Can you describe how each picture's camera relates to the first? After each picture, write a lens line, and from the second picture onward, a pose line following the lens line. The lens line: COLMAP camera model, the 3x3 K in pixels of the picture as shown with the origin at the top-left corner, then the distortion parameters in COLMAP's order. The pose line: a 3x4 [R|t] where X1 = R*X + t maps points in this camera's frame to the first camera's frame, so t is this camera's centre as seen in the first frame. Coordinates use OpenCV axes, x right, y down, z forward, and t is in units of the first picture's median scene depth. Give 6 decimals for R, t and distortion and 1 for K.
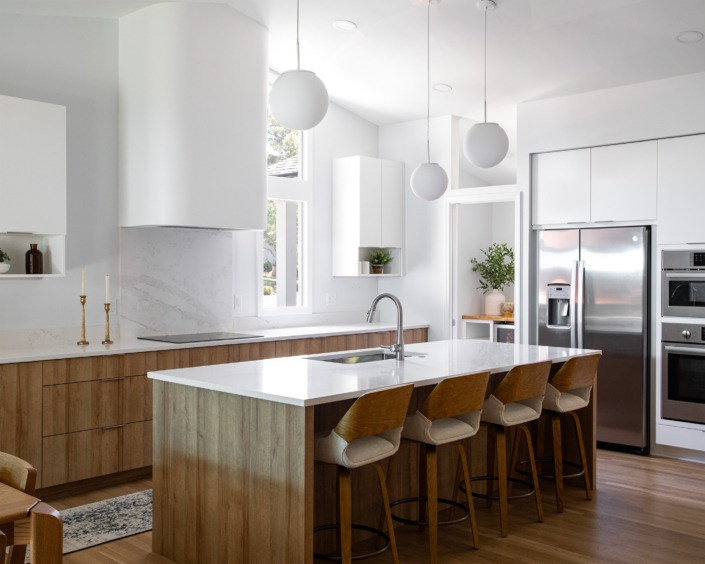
lens RADIAL K [[755.2, 0, 352.5], [0, 755.2, 282.0], [0, 0, 1]] dist [-0.000172, 0.013569]
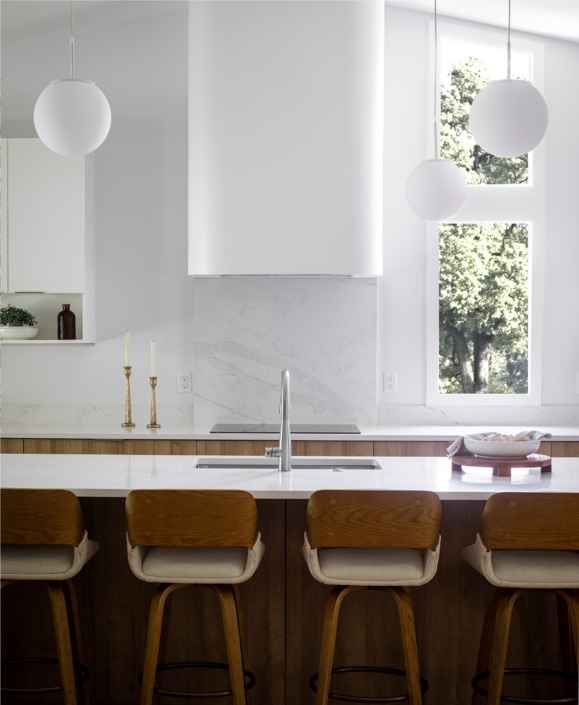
lens RADIAL K [[1251.8, 0, 196.7], [0, 1251.8, 445.6], [0, 0, 1]] dist [0.011777, -1.047457]
pose [[0.630766, 0.070743, -0.772742, 0.649624], [-0.008897, 0.996430, 0.083958, -0.009514], [0.775922, -0.046083, 0.629143, 0.182942]]
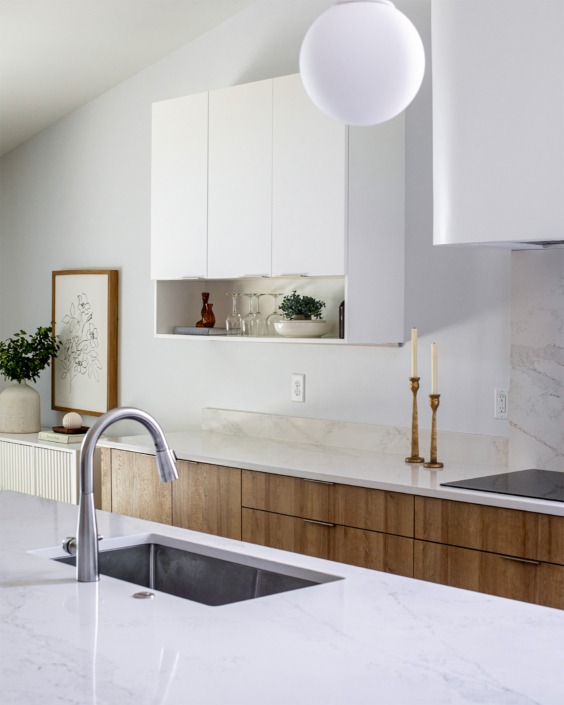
lens RADIAL K [[1227.9, 0, 260.8], [0, 1227.9, 370.9], [0, 0, 1]] dist [-0.126949, 0.183890]
pose [[-0.090989, 0.050704, -0.994560, 0.508882], [-0.010661, 0.998596, 0.051885, -0.029875], [0.995795, 0.015324, -0.090321, 0.854805]]
